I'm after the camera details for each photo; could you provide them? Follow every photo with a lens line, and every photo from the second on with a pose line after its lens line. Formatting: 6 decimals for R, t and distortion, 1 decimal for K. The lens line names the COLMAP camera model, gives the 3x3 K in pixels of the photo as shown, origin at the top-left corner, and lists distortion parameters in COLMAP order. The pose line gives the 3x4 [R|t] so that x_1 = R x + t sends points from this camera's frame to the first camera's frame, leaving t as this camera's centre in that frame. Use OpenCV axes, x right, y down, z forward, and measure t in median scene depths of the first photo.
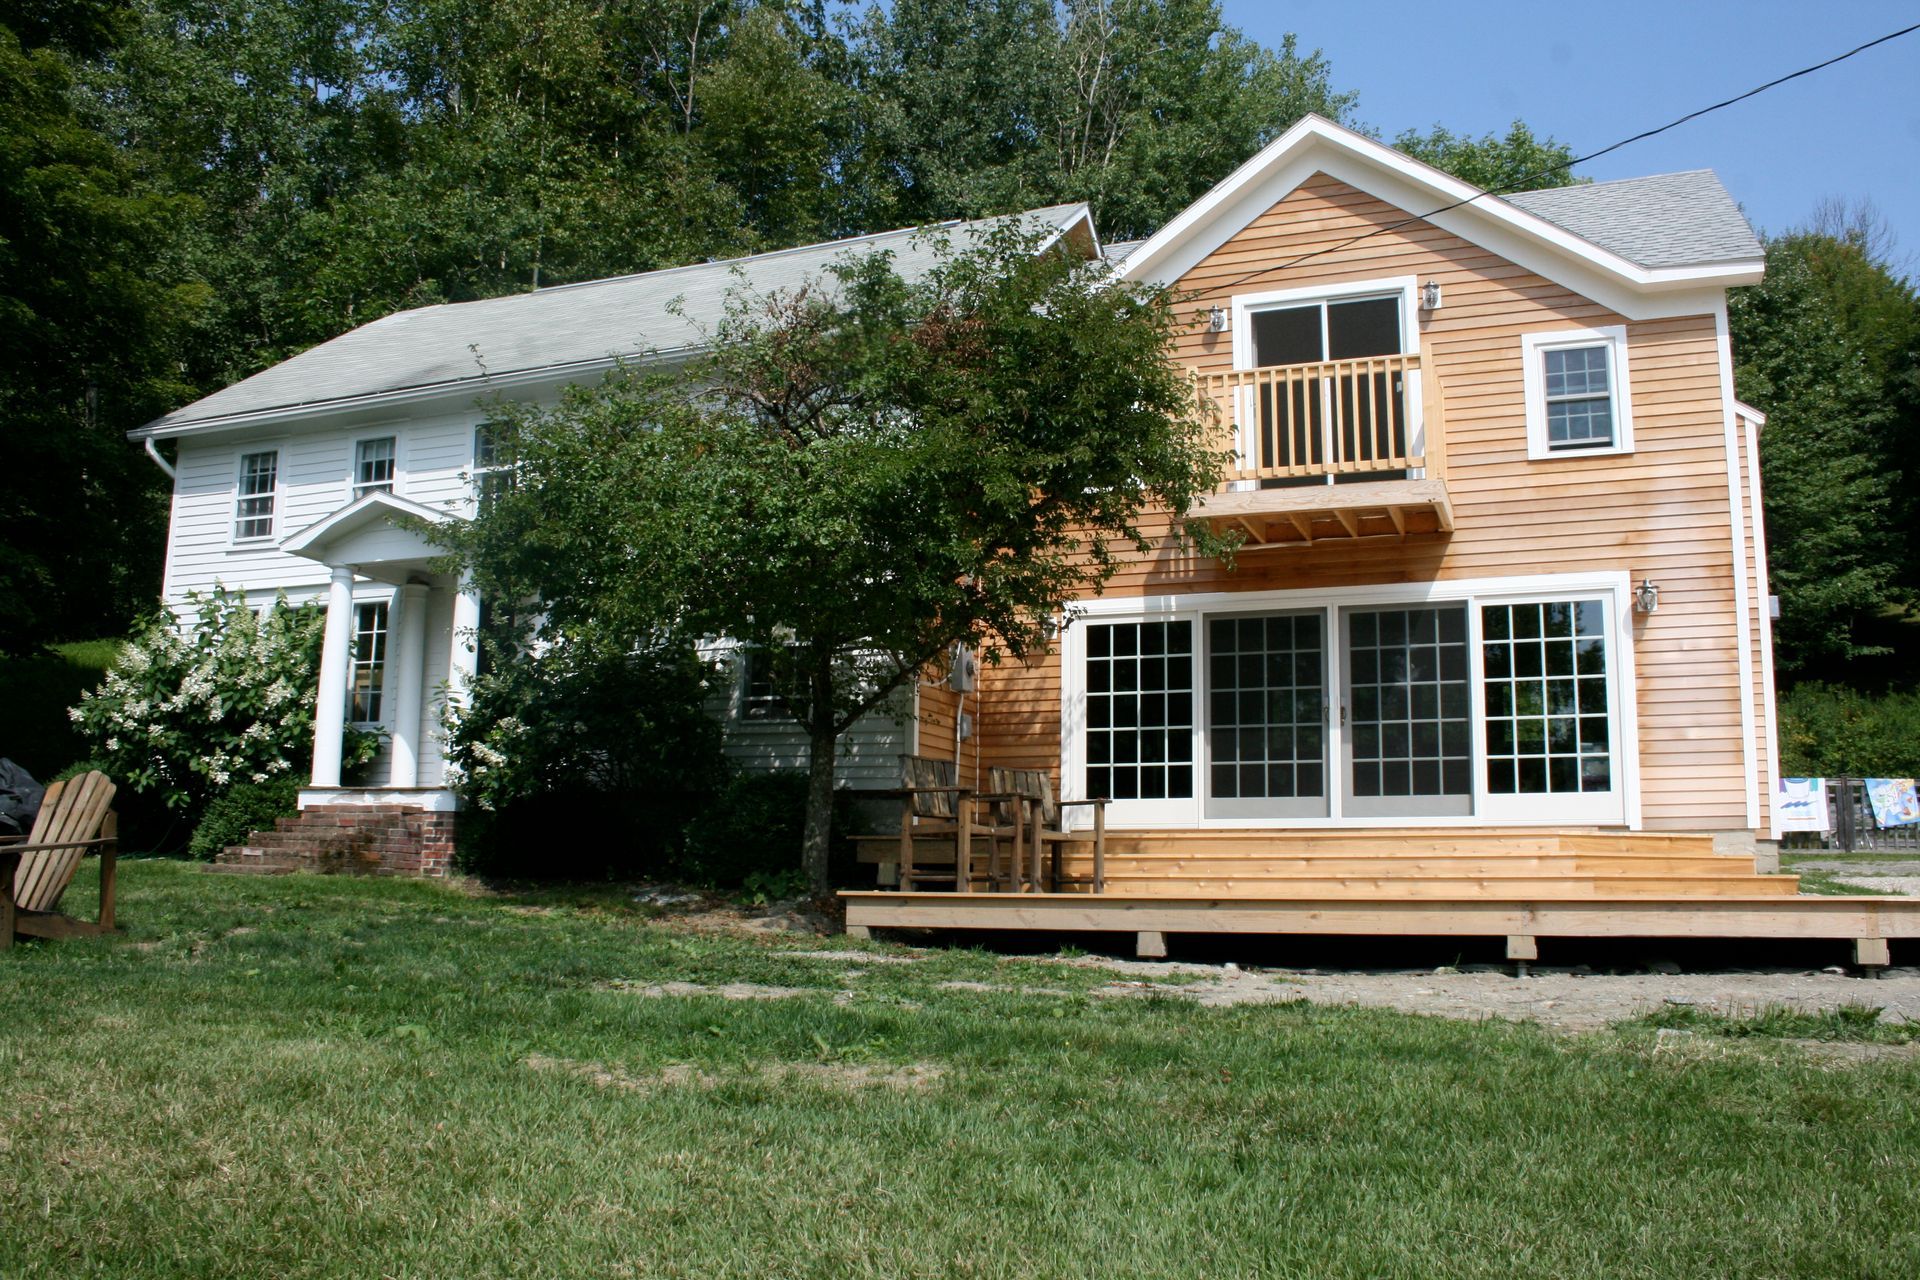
lens RADIAL K [[1579.3, 0, 961.7], [0, 1579.3, 669.5], [0, 0, 1]] dist [-0.195788, 0.163432]
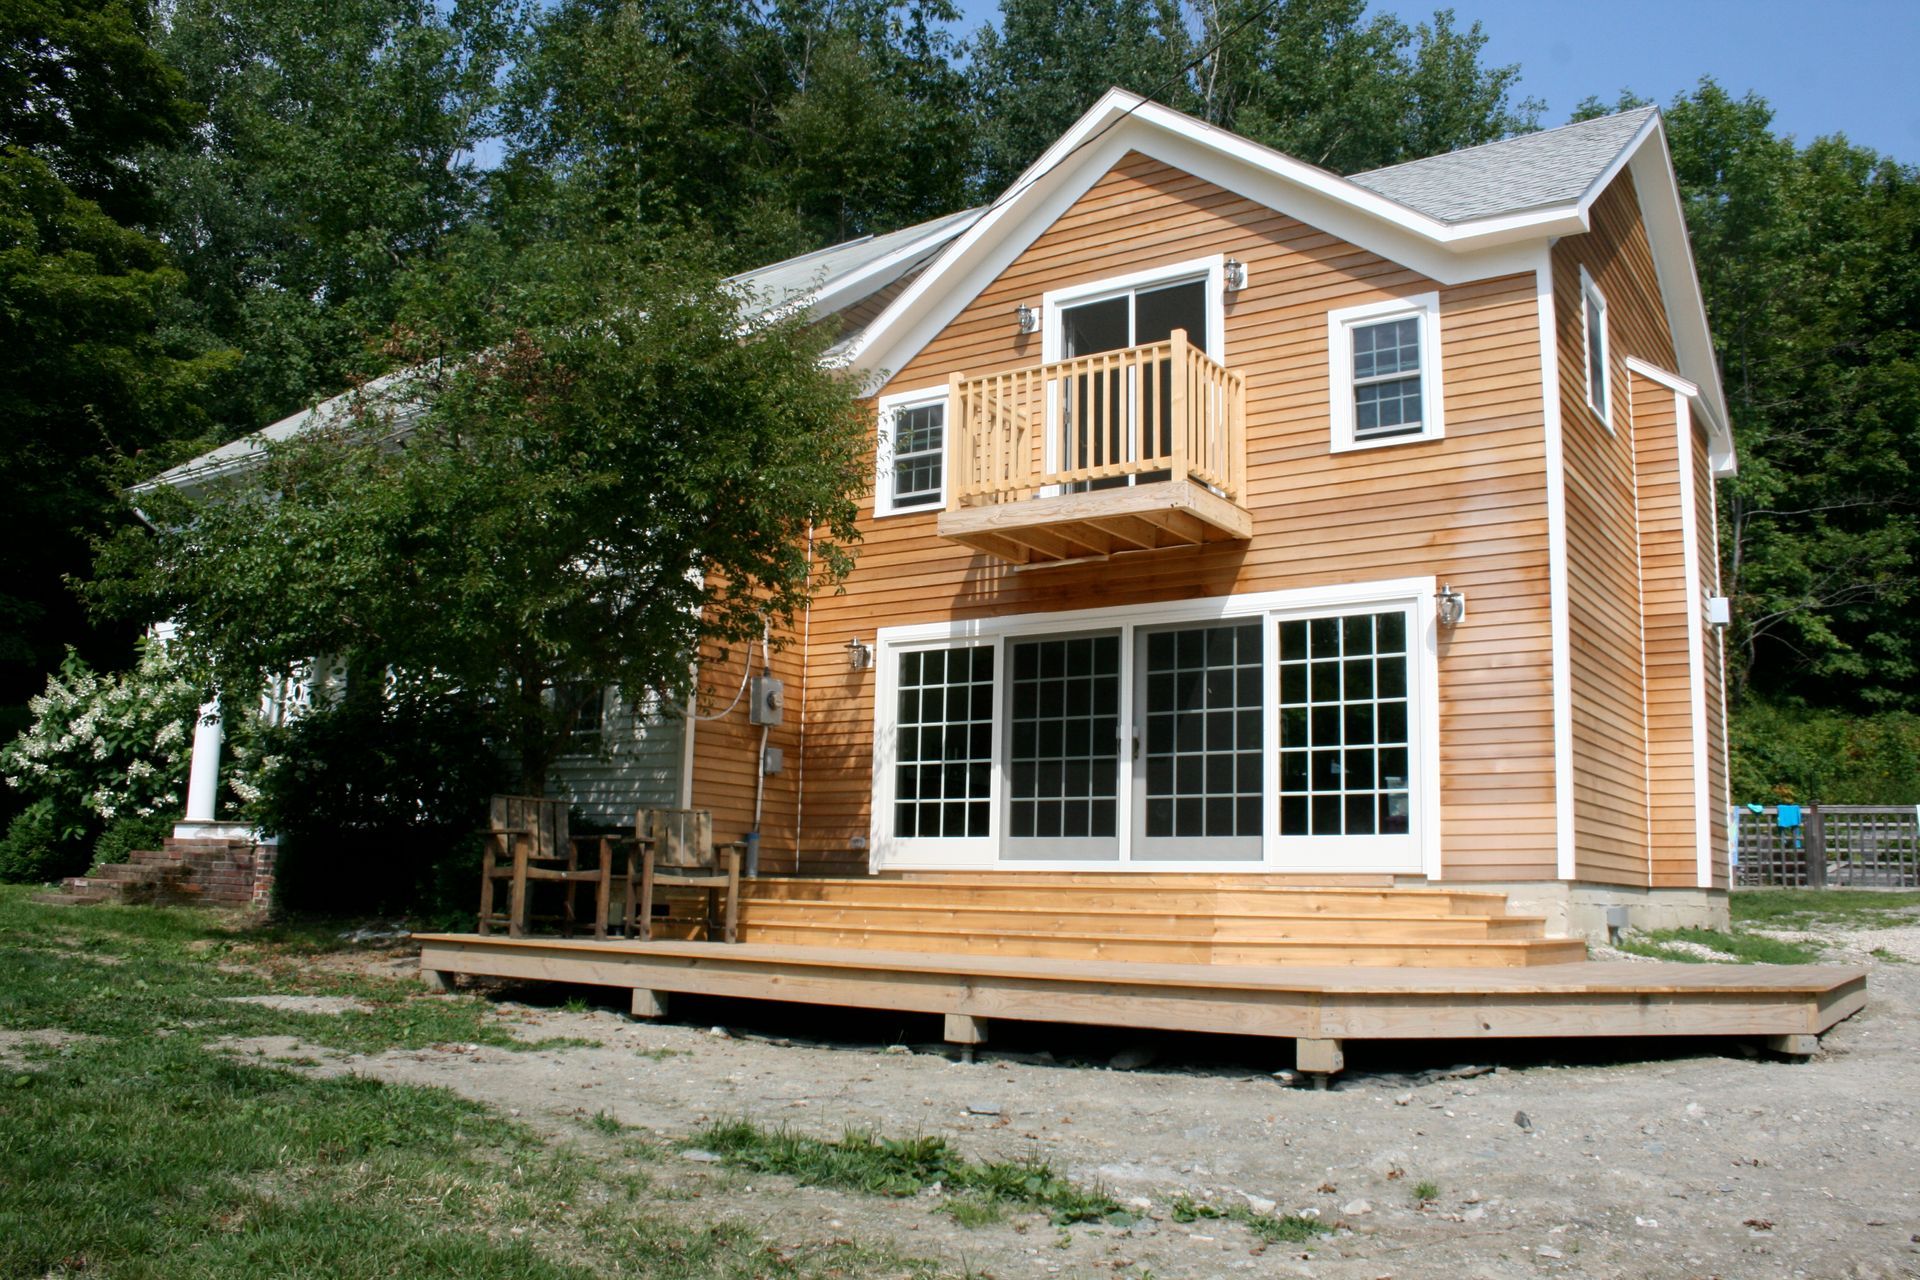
lens RADIAL K [[1579.3, 0, 961.7], [0, 1579.3, 669.5], [0, 0, 1]] dist [-0.195788, 0.163432]
pose [[0.977509, -0.019793, -0.209964, 0.337479], [0.017145, 0.999749, -0.014425, -0.004014], [0.210197, 0.010501, 0.977603, 0.088560]]
